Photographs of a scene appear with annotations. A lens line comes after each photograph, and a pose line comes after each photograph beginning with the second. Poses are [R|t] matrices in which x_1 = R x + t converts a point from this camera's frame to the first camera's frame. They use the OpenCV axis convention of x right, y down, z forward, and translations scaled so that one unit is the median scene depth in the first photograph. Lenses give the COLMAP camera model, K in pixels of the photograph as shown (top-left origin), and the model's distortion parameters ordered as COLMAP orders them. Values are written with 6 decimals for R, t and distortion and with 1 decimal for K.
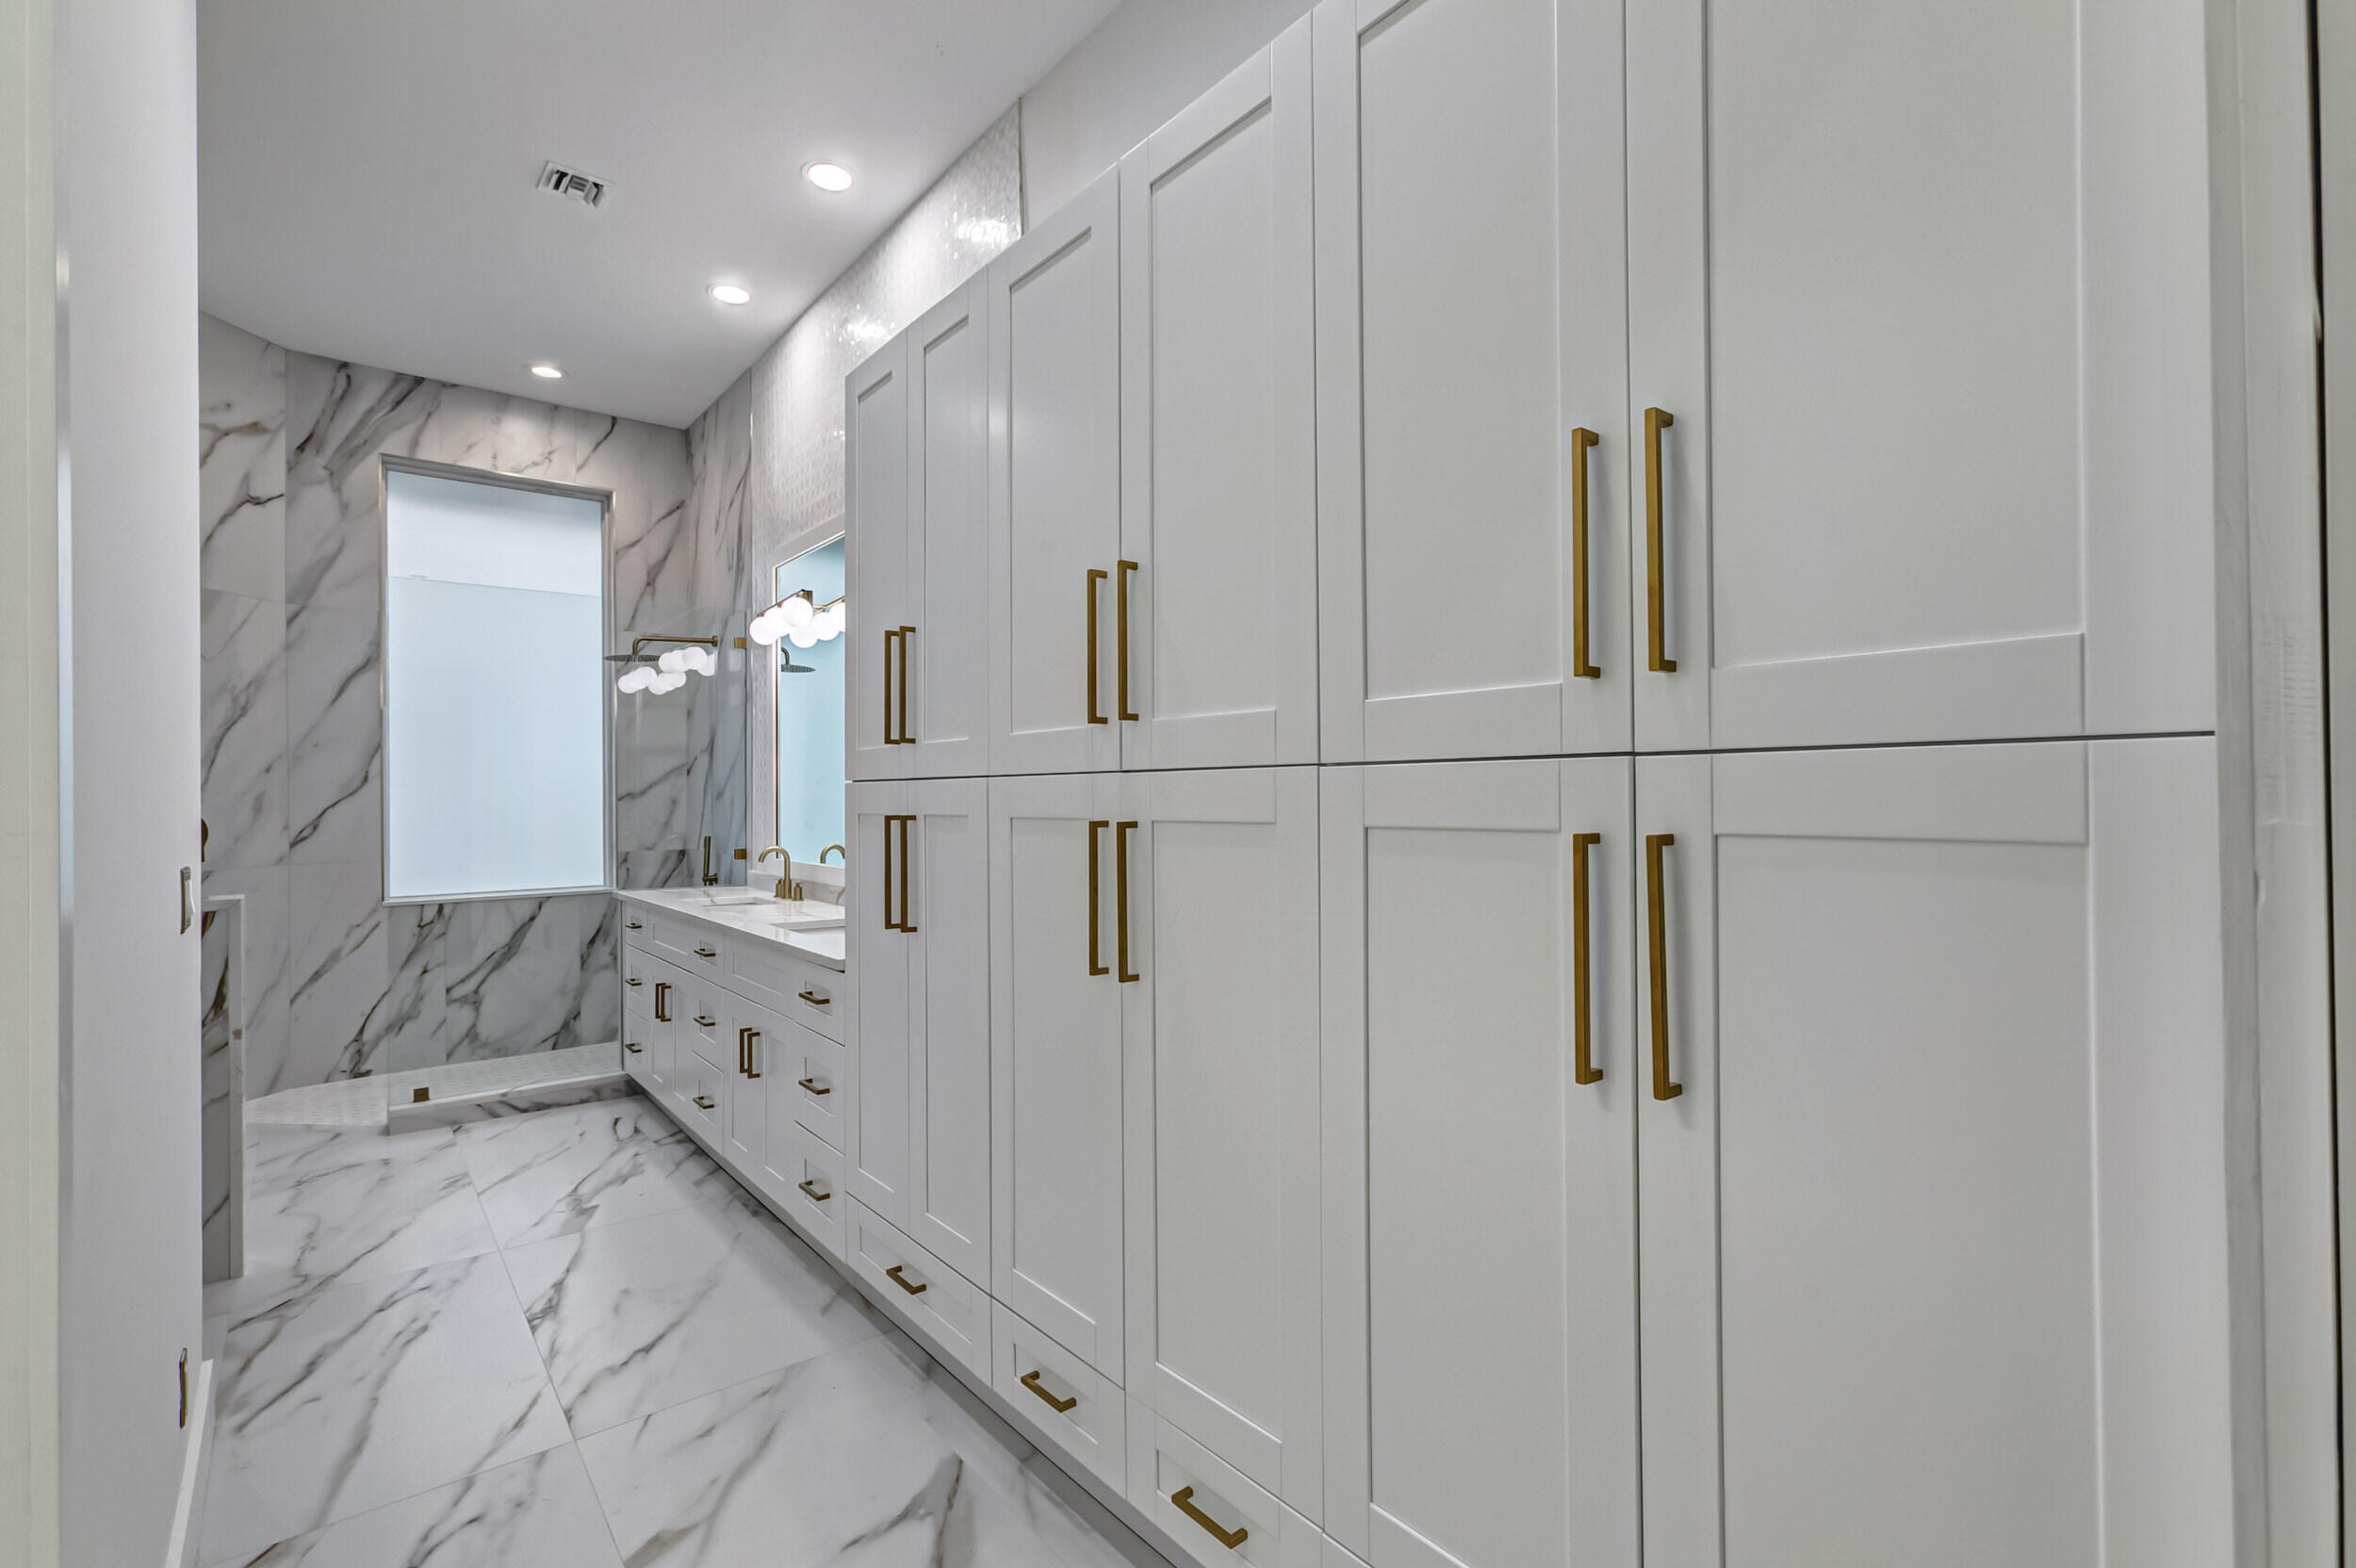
lens RADIAL K [[1089.8, 0, 1173.1], [0, 1089.8, 782.8], [0, 0, 1]] dist [-0.014277, 0.011262]
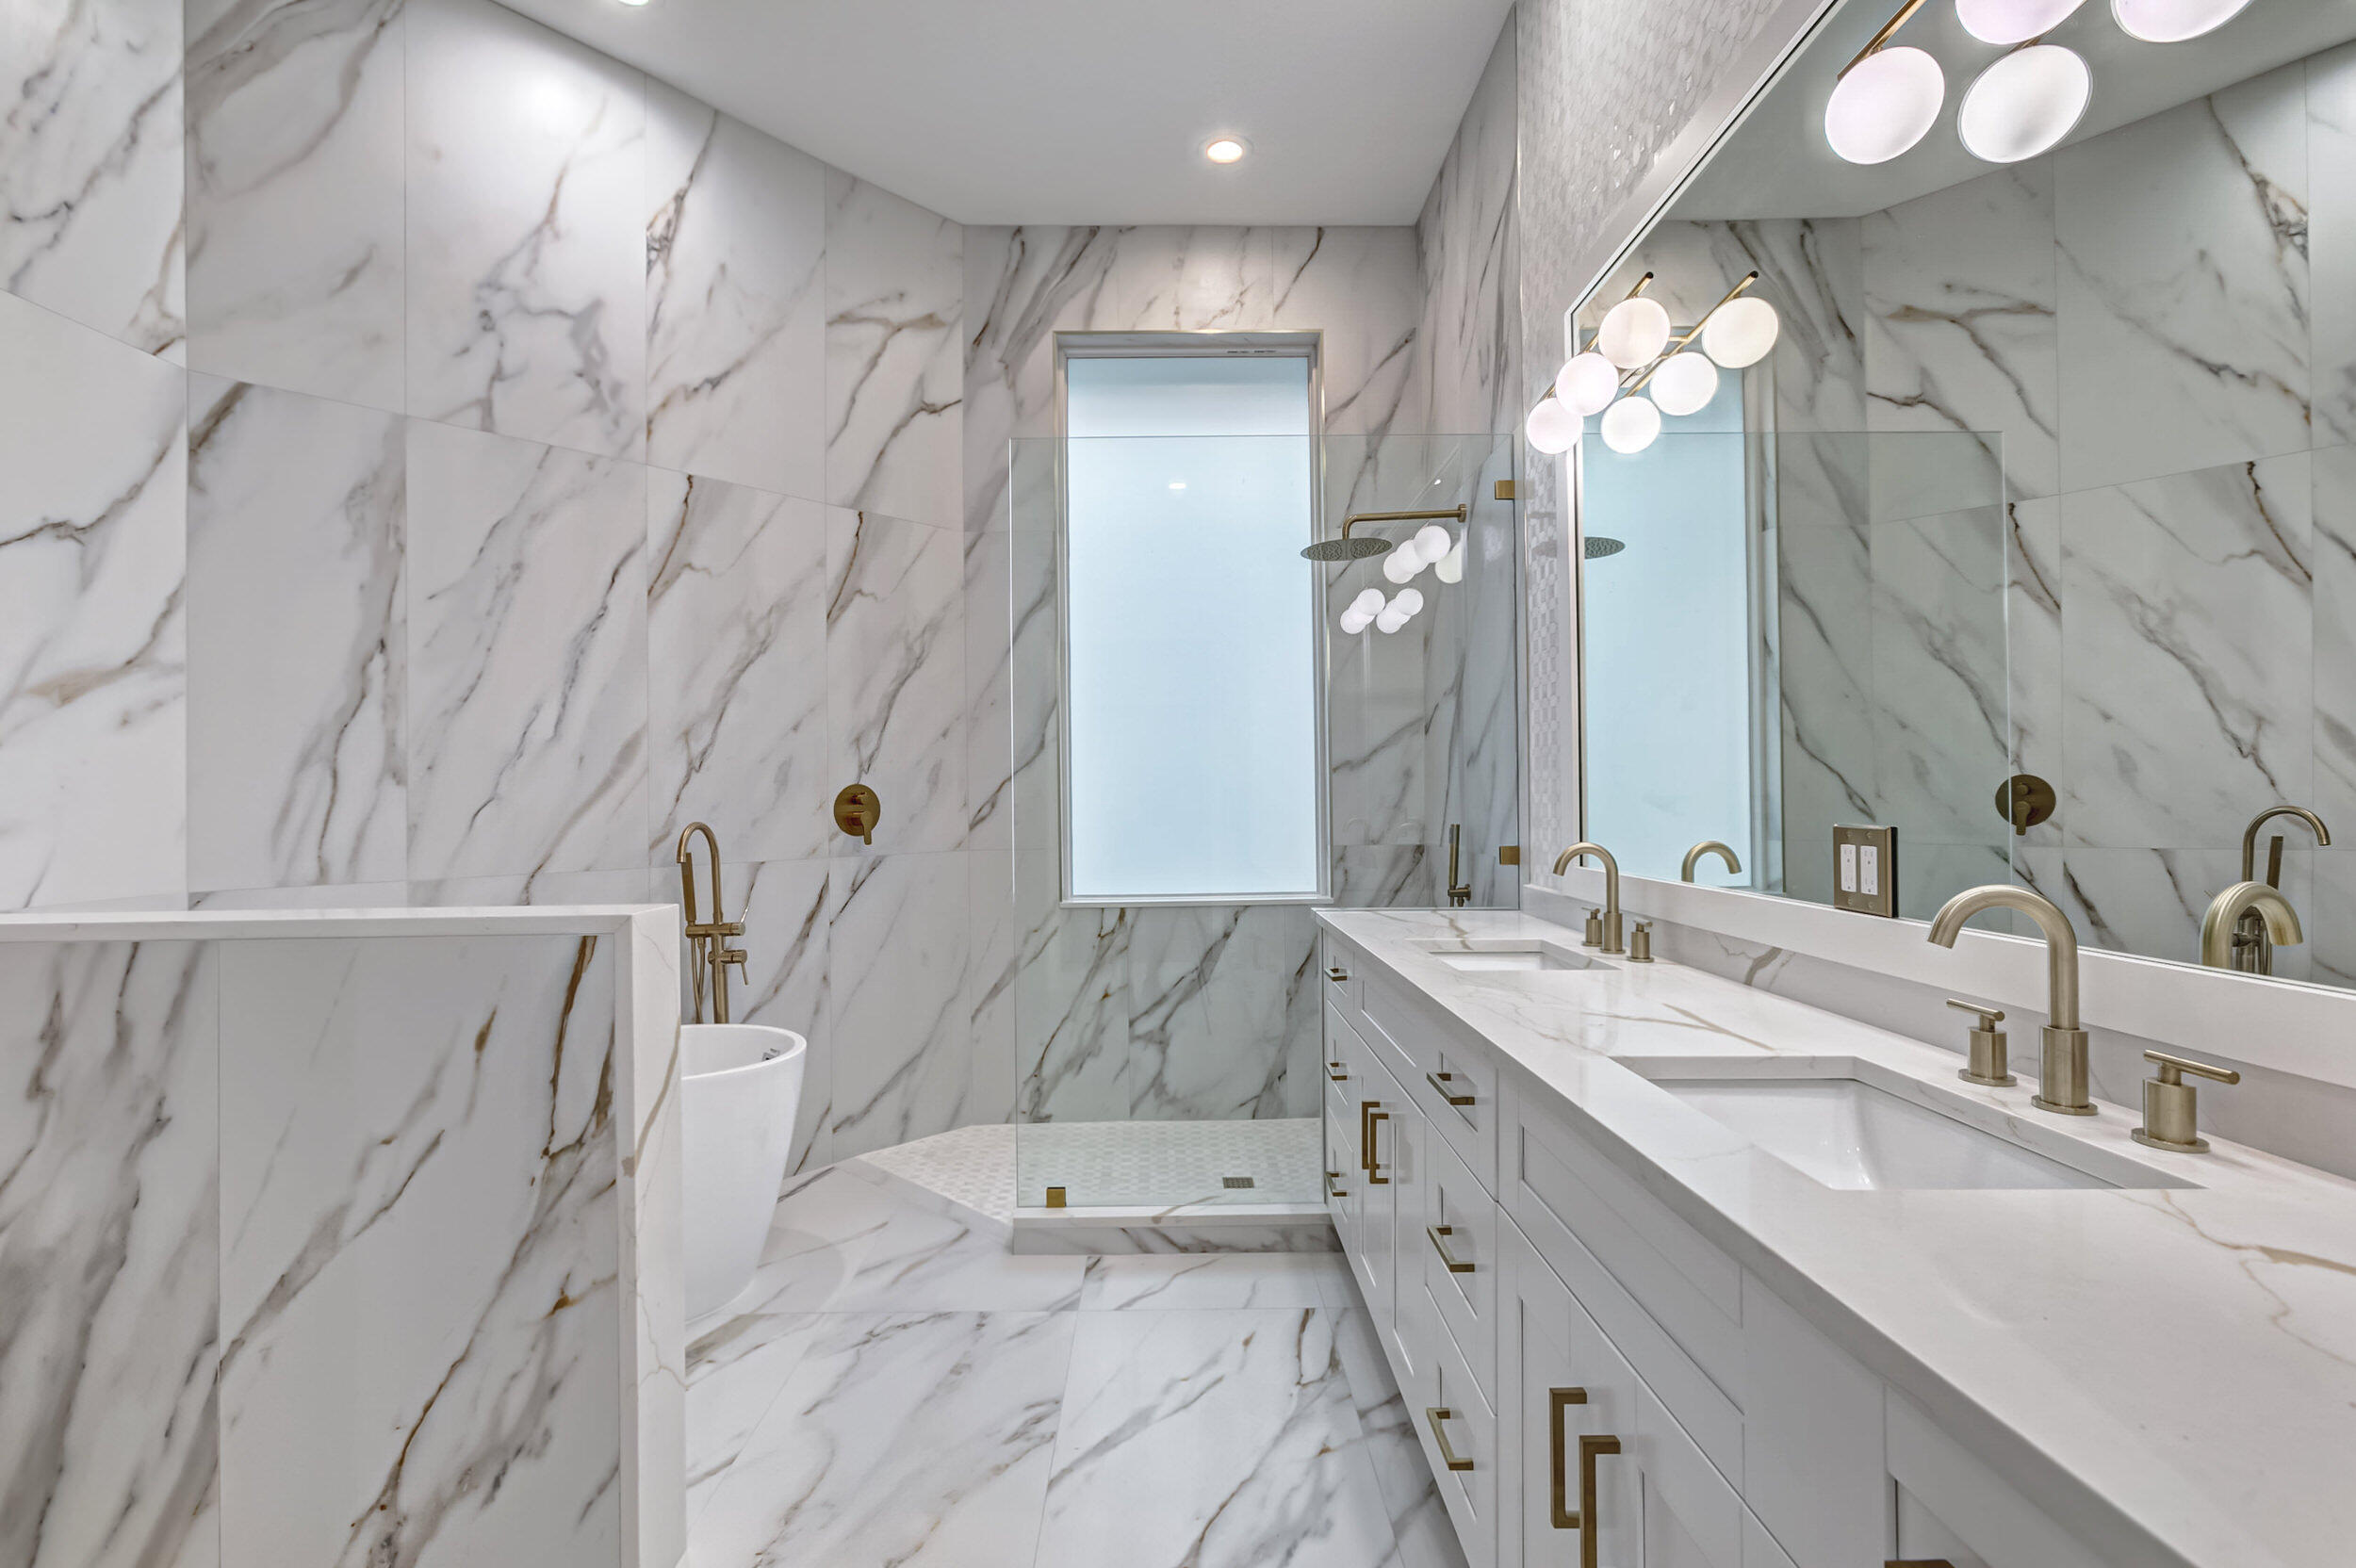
lens RADIAL K [[1117.0, 0, 1187.1], [0, 1117.0, 777.8], [0, 0, 1]] dist [-0.036908, 0.000146]
pose [[0.803018, -0.009519, -0.595878, -0.176543], [0.008776, 0.999953, -0.004147, 0.024731], [0.595890, -0.001900, 0.803064, 0.409628]]
